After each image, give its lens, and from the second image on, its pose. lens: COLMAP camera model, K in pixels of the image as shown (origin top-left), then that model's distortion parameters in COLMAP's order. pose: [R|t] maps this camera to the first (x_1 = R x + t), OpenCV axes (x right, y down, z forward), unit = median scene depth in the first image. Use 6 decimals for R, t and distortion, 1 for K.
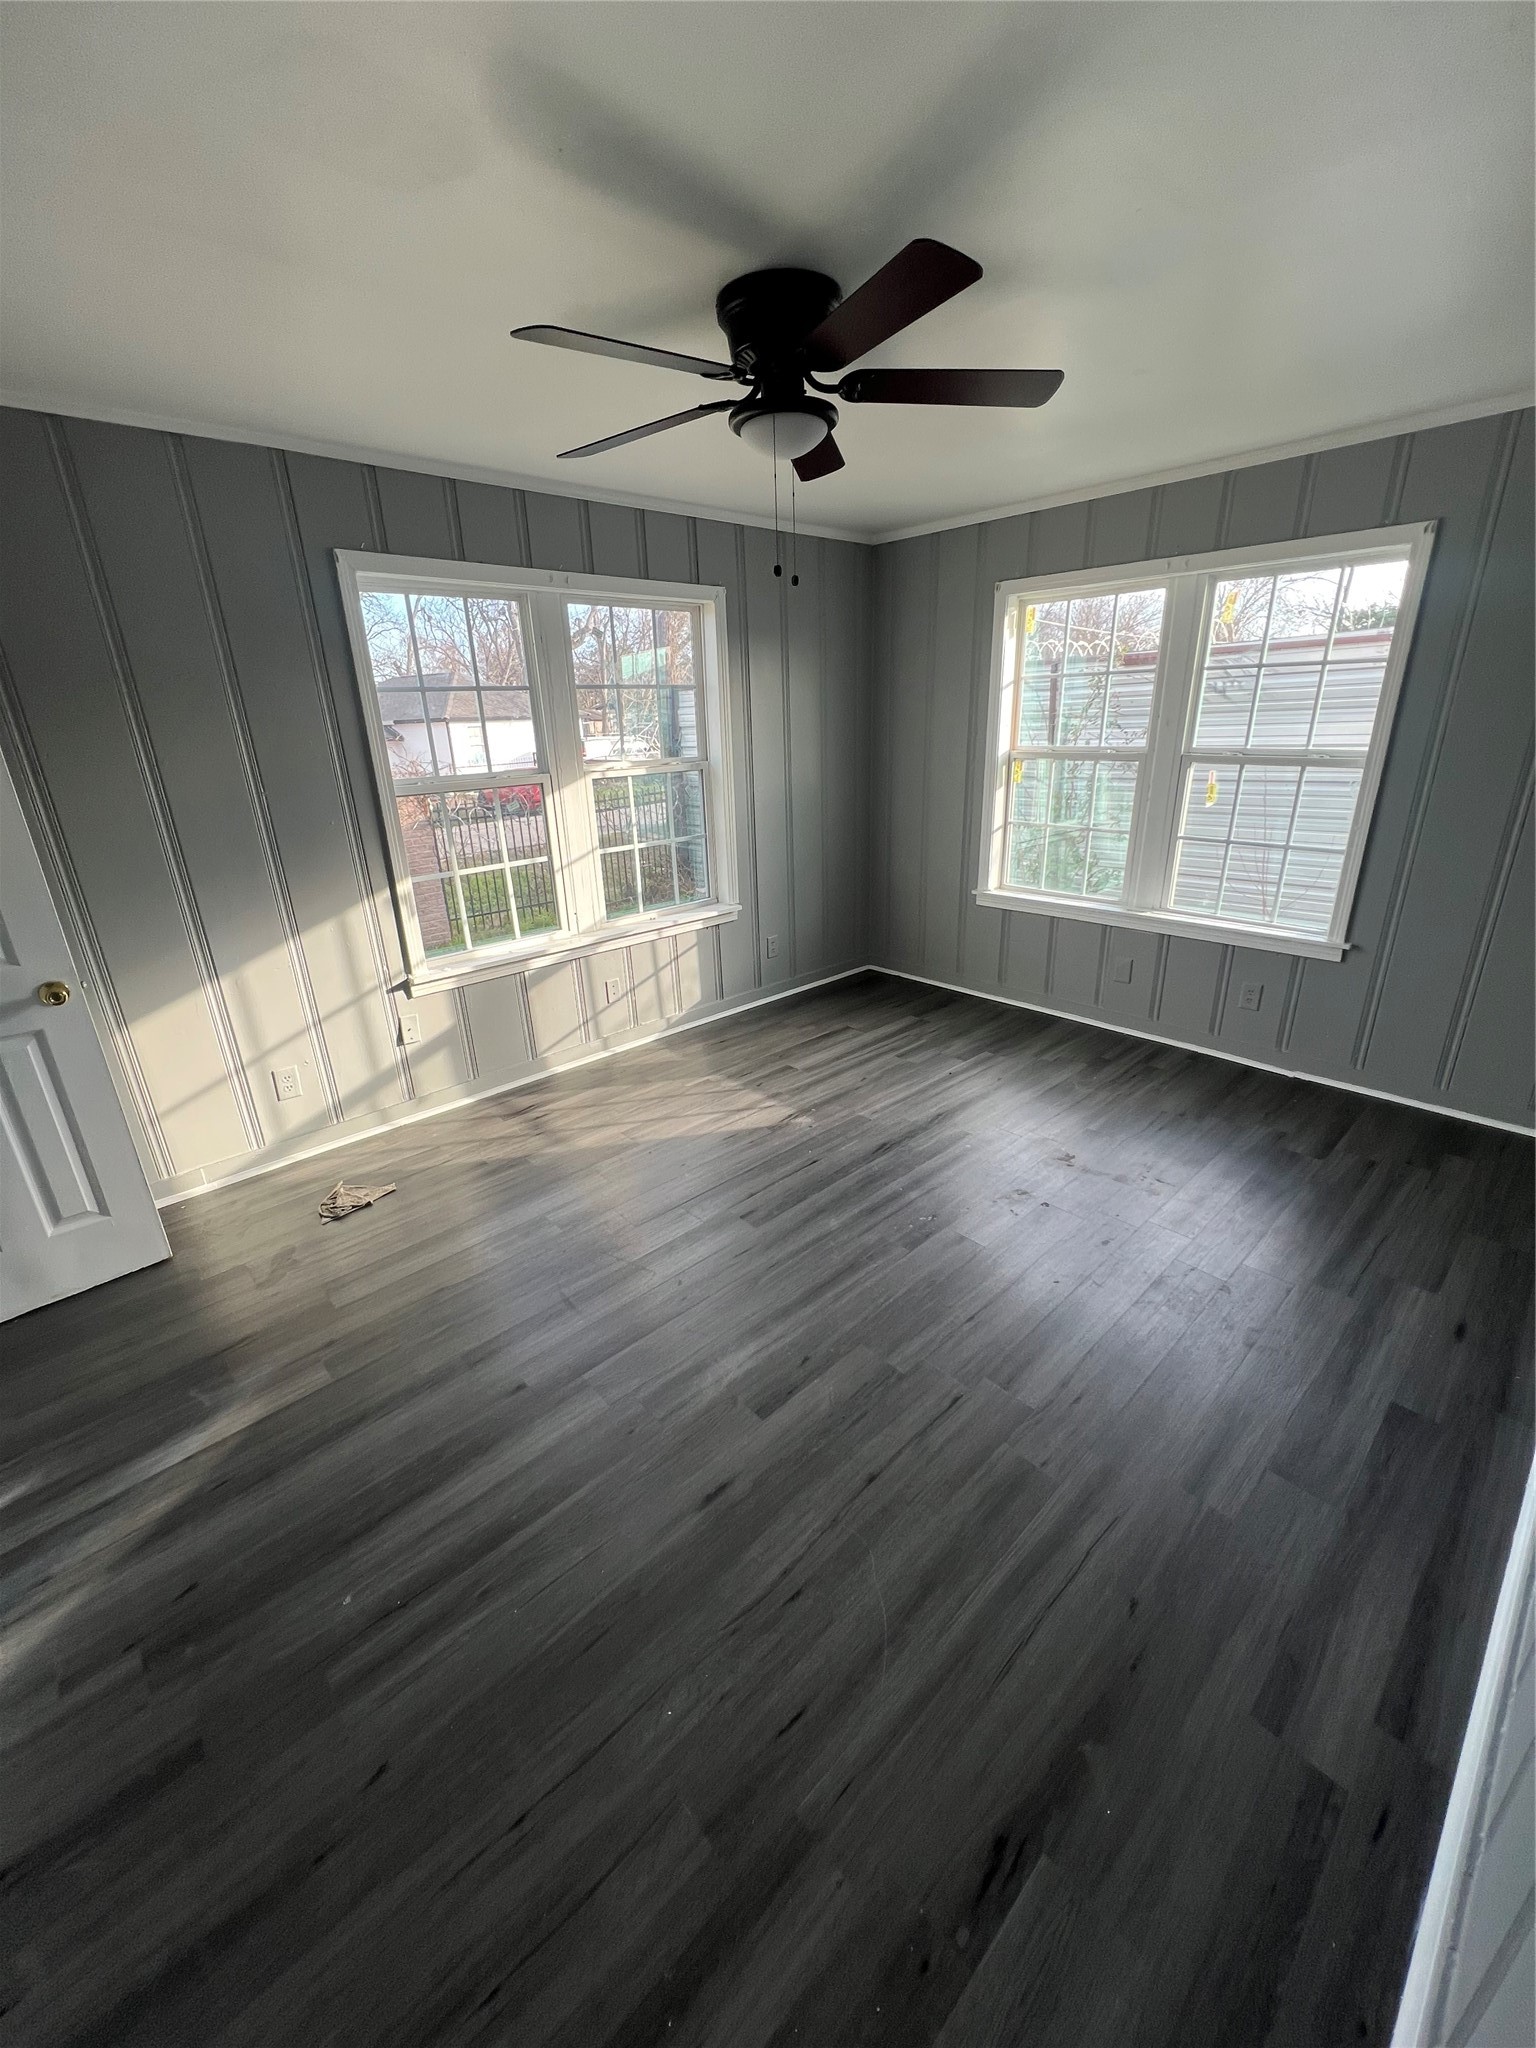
lens RADIAL K [[818.2, 0, 761.0], [0, 818.2, 1028.9], [0, 0, 1]] dist [-0.006232, 0.000394]
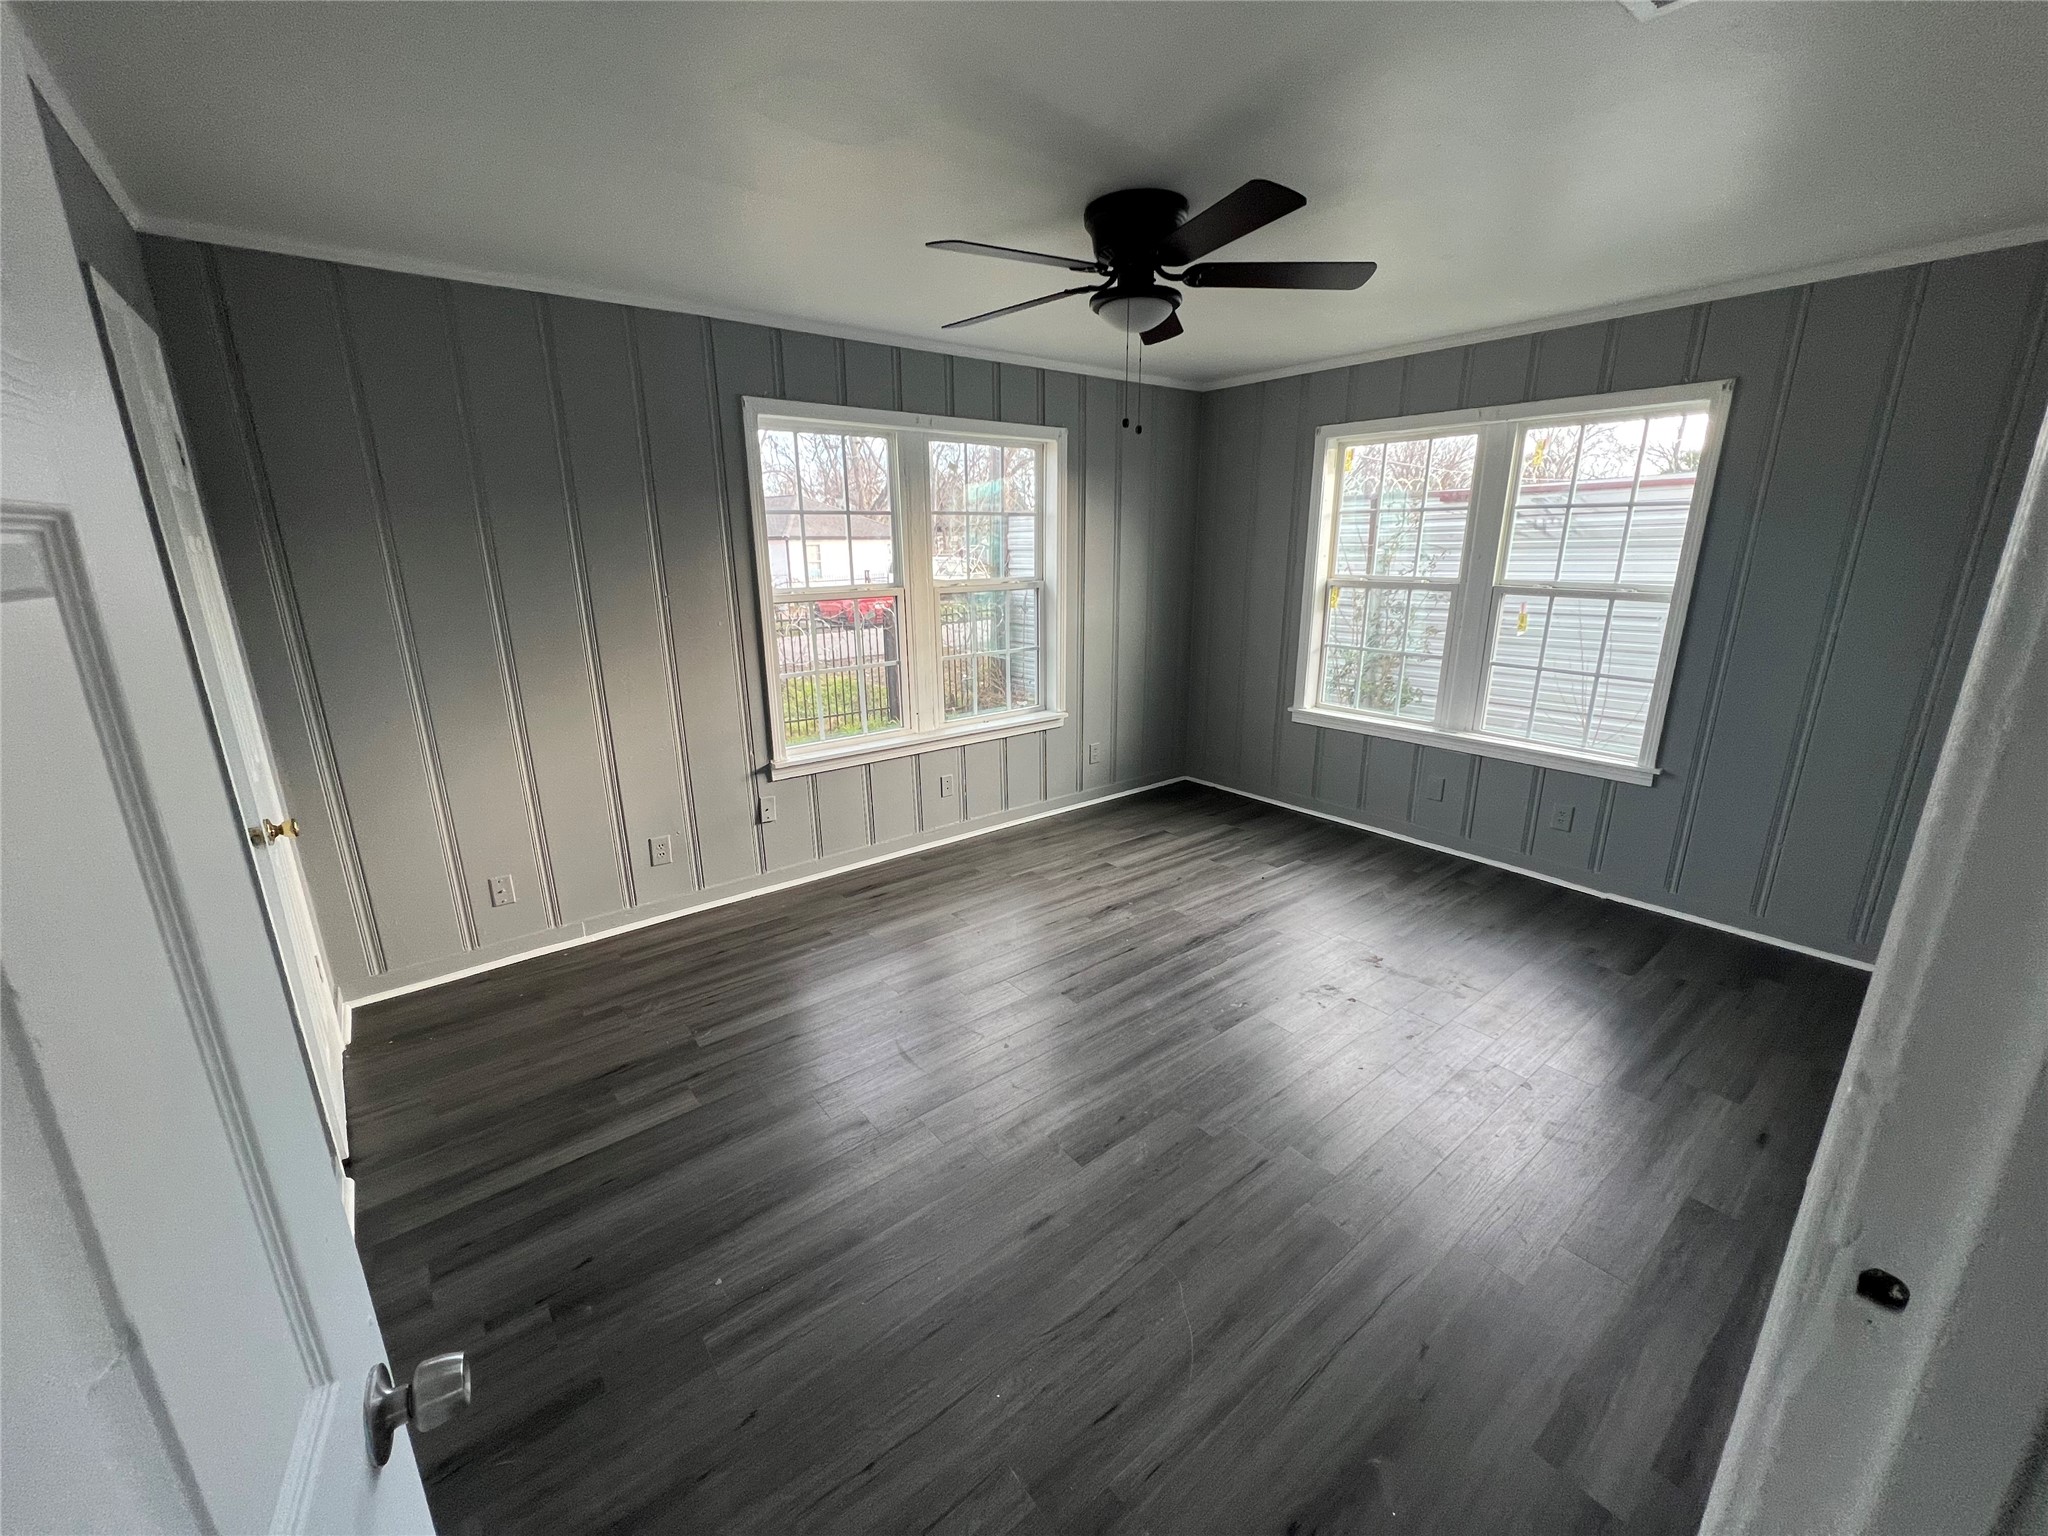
lens RADIAL K [[818.2, 0, 1013.6], [0, 818.2, 778.7], [0, 0, 1]] dist [-0.006232, 0.000394]
pose [[0.996498, 0.042920, -0.071759, -0.023965], [-0.048691, 0.995548, -0.080701, 0.039218], [0.067976, 0.083912, 0.994152, -0.101955]]
